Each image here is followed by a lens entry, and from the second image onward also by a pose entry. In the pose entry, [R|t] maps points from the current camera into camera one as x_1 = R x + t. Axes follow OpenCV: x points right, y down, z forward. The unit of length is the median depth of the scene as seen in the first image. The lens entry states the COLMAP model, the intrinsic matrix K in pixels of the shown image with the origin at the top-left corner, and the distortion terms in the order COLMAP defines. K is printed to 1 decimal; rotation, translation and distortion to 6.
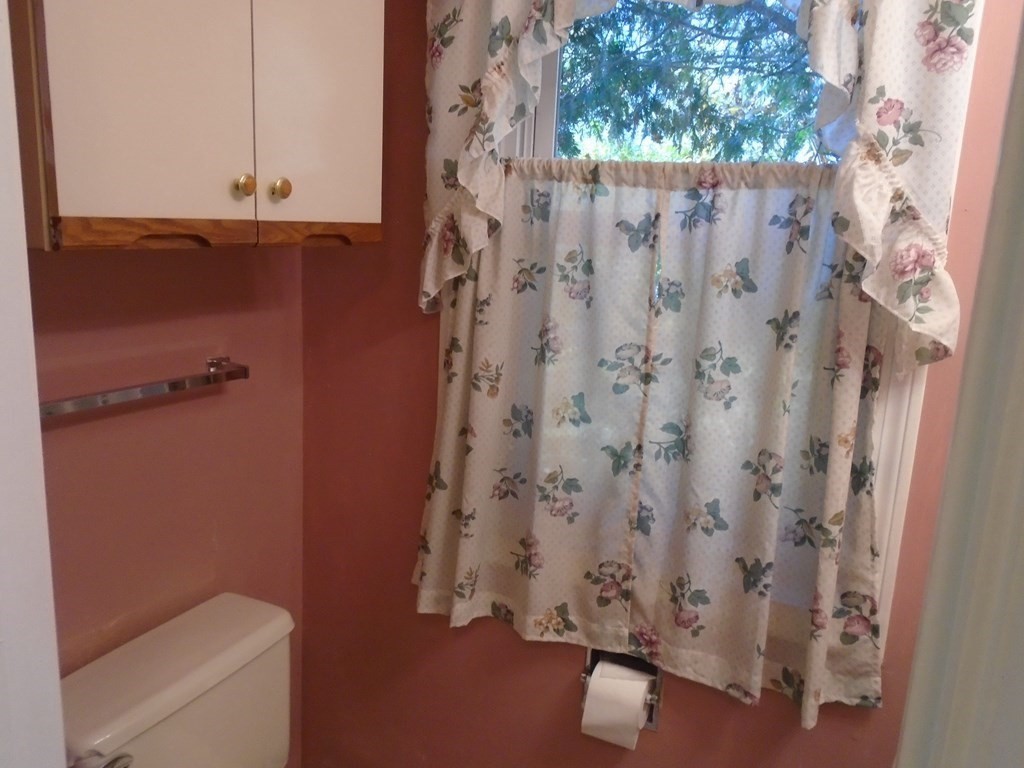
lens RADIAL K [[796.0, 0, 510.7], [0, 796.0, 379.7], [0, 0, 1]] dist [-0.005006, 0.006150]
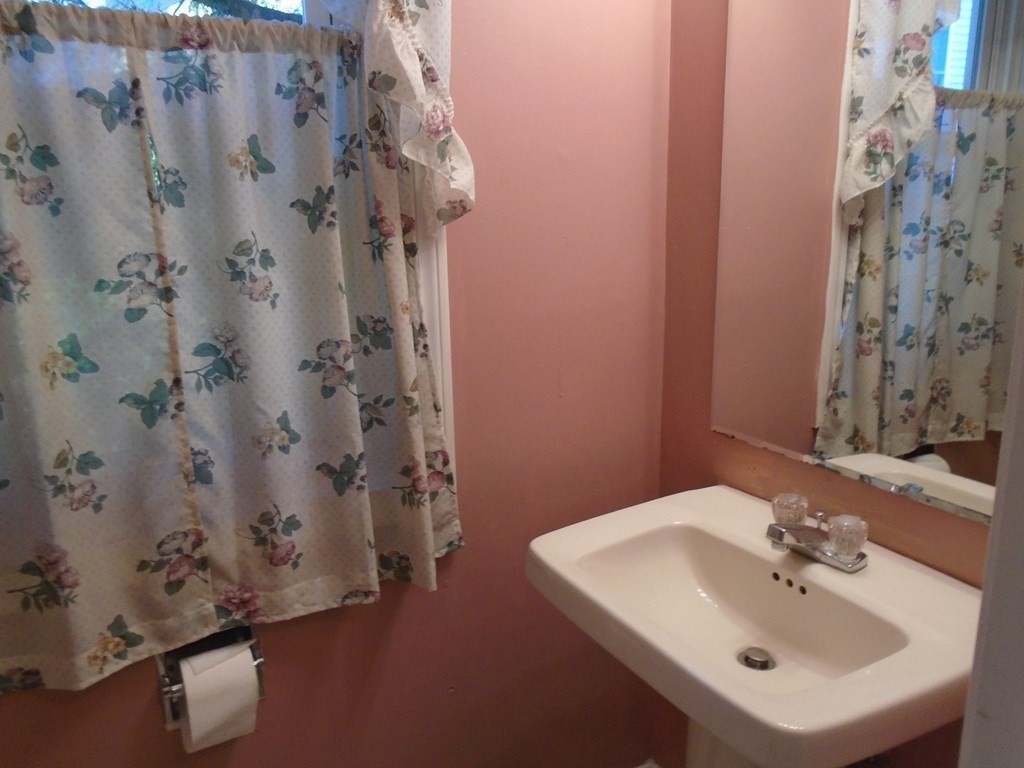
lens RADIAL K [[796.0, 0, 510.7], [0, 796.0, 379.7], [0, 0, 1]] dist [-0.005006, 0.006150]
pose [[0.540463, -0.250349, 0.803259, -0.307152], [0.212414, 0.964380, 0.157644, 0.028804], [-0.814113, 0.085423, 0.574389, 0.273511]]
